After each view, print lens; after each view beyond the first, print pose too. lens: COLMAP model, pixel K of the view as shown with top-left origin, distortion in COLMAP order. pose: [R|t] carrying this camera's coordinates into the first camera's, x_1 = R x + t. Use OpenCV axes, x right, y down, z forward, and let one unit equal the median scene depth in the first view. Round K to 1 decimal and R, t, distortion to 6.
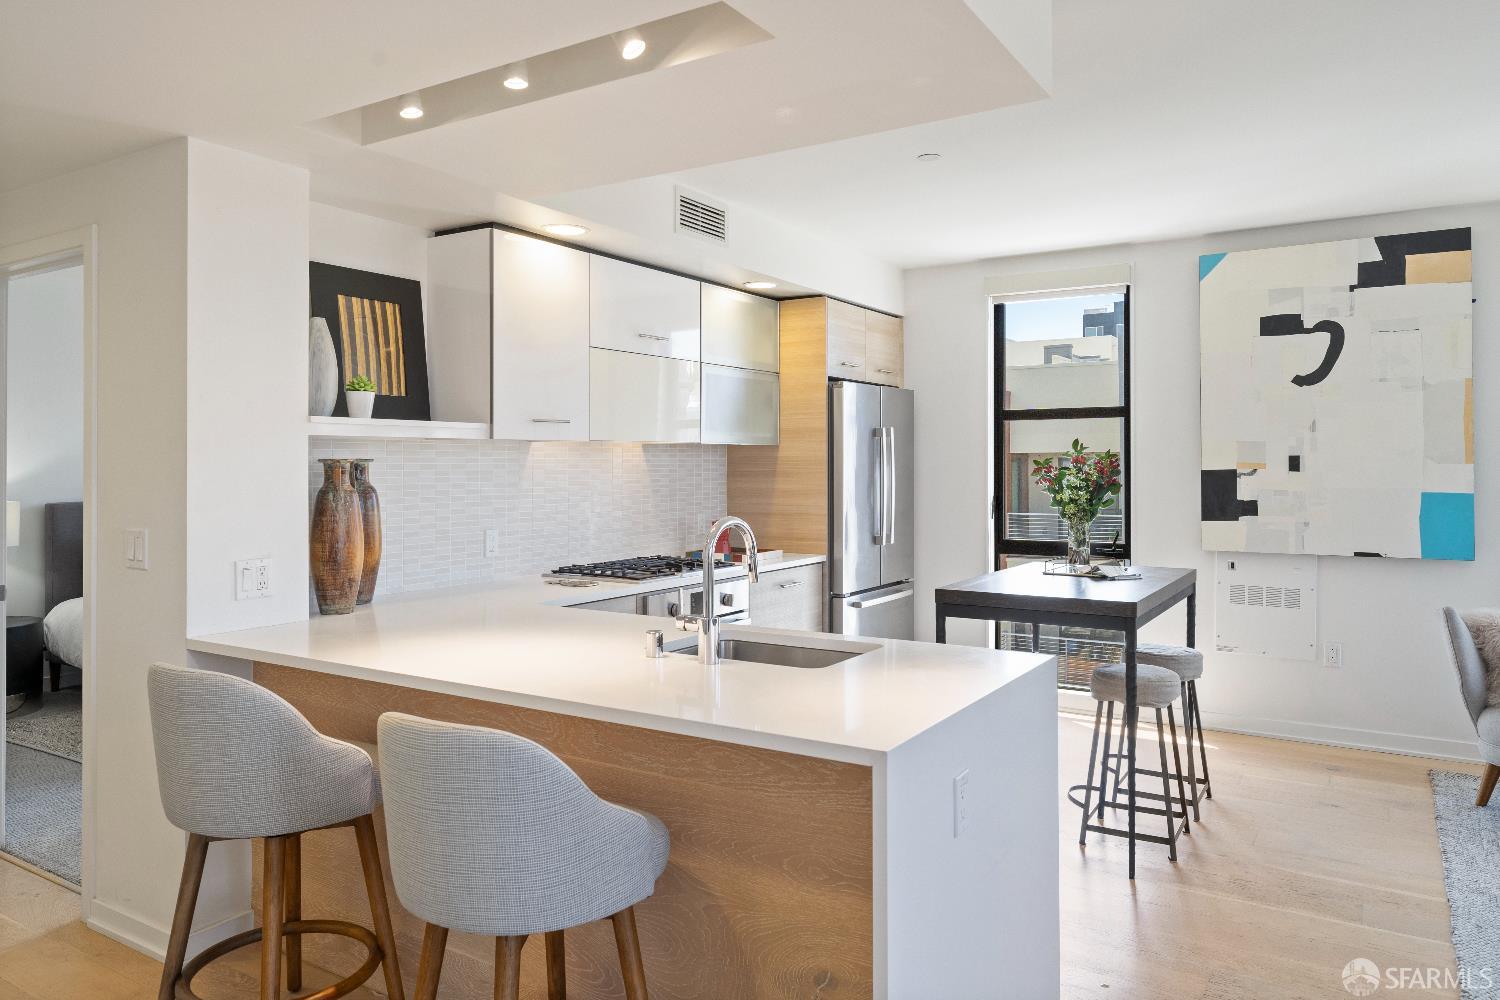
lens RADIAL K [[1034.2, 0, 747.4], [0, 1034.2, 489.1], [0, 0, 1]] dist [-0.005977, 0.001290]
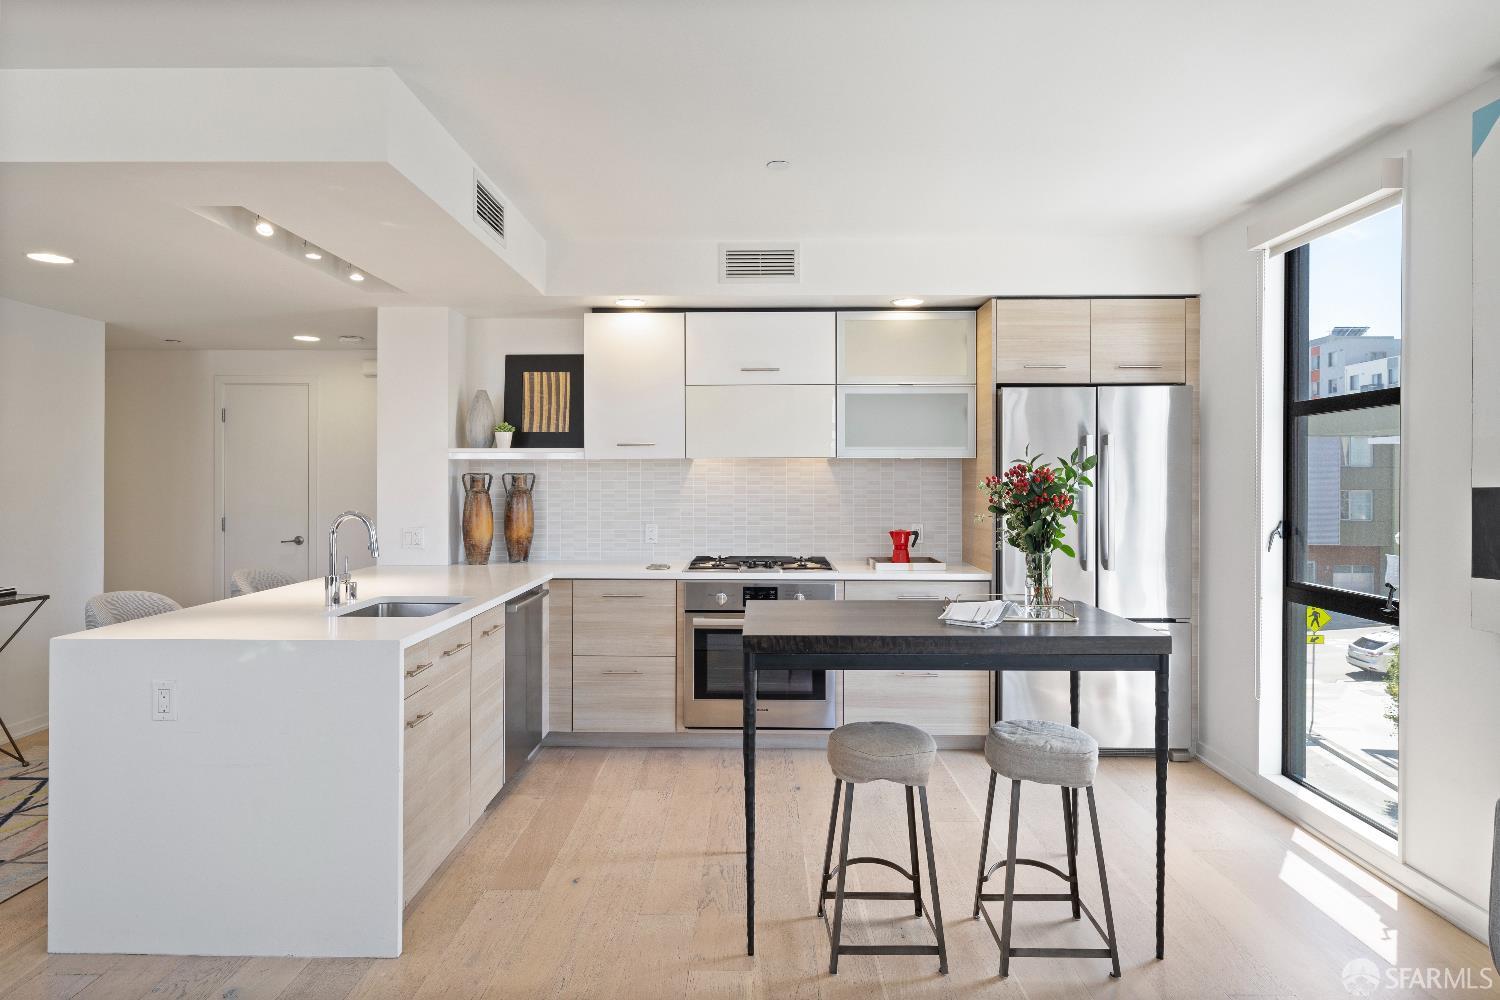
lens RADIAL K [[867.7, 0, 745.4], [0, 867.7, 491.9], [0, 0, 1]] dist [0.008396, 0.001866]
pose [[0.504238, 0.015852, -0.863419, 0.682233], [-0.021661, 0.999749, 0.005705, -0.010578], [0.863293, 0.015826, 0.504455, 0.434296]]
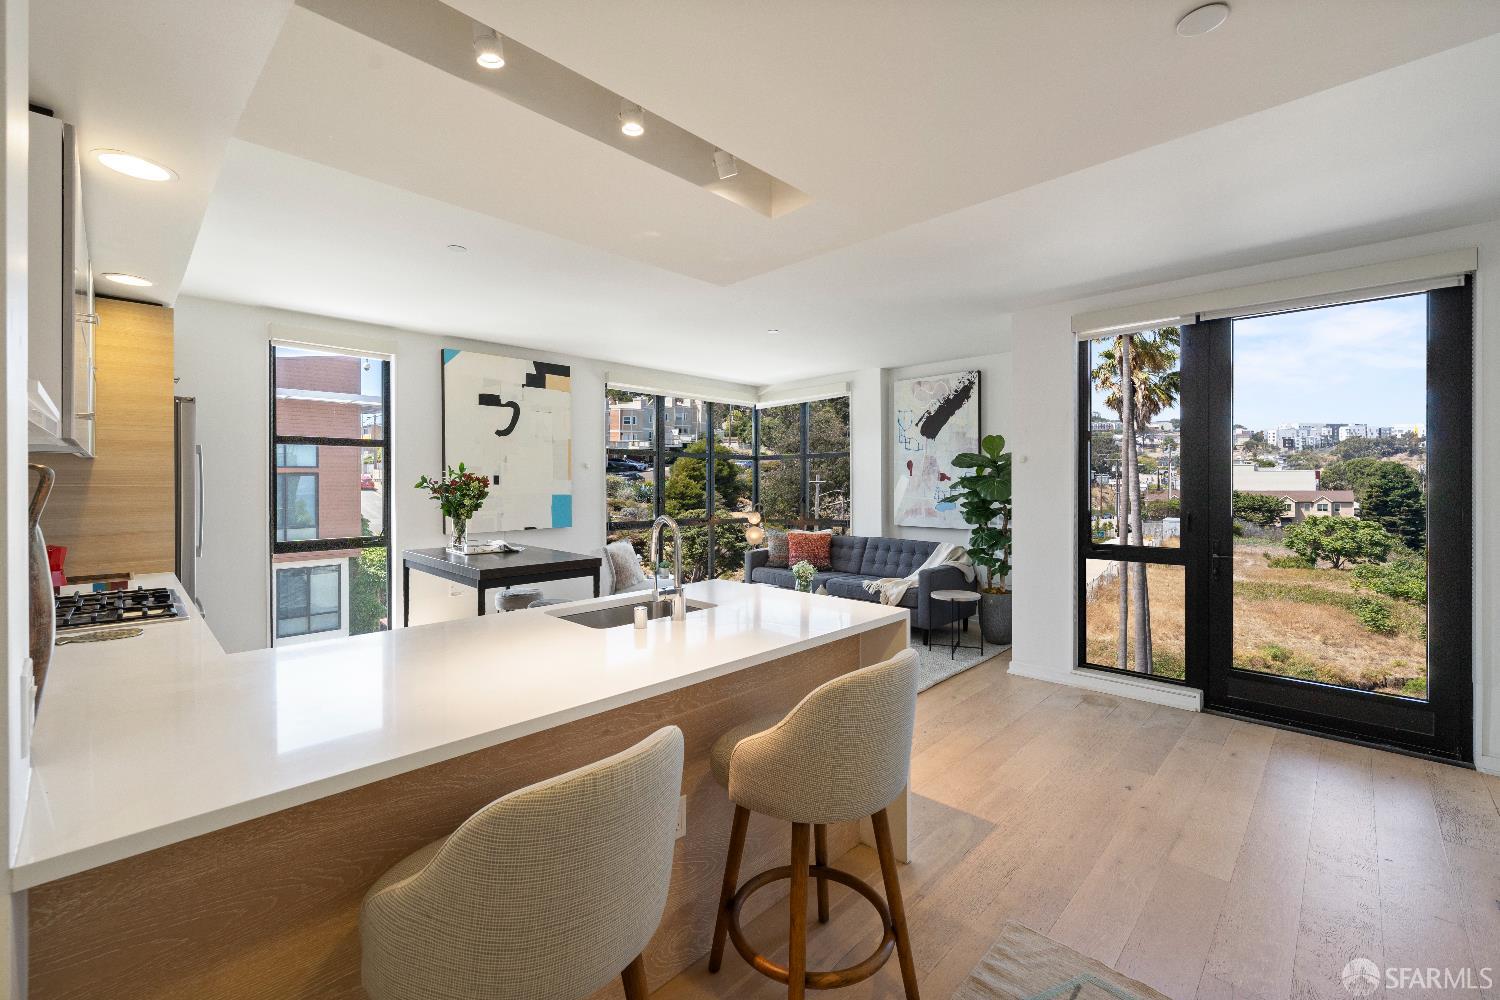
lens RADIAL K [[609.4, 0, 749.1], [0, 609.4, 491.8], [0, 0, 1]] dist [0.000730, 0.000031]
pose [[0.215855, -0.016883, 0.976280, -0.399095], [0.019819, 0.999720, 0.012906, -0.009630], [-0.976224, 0.016563, 0.216129, 0.364334]]
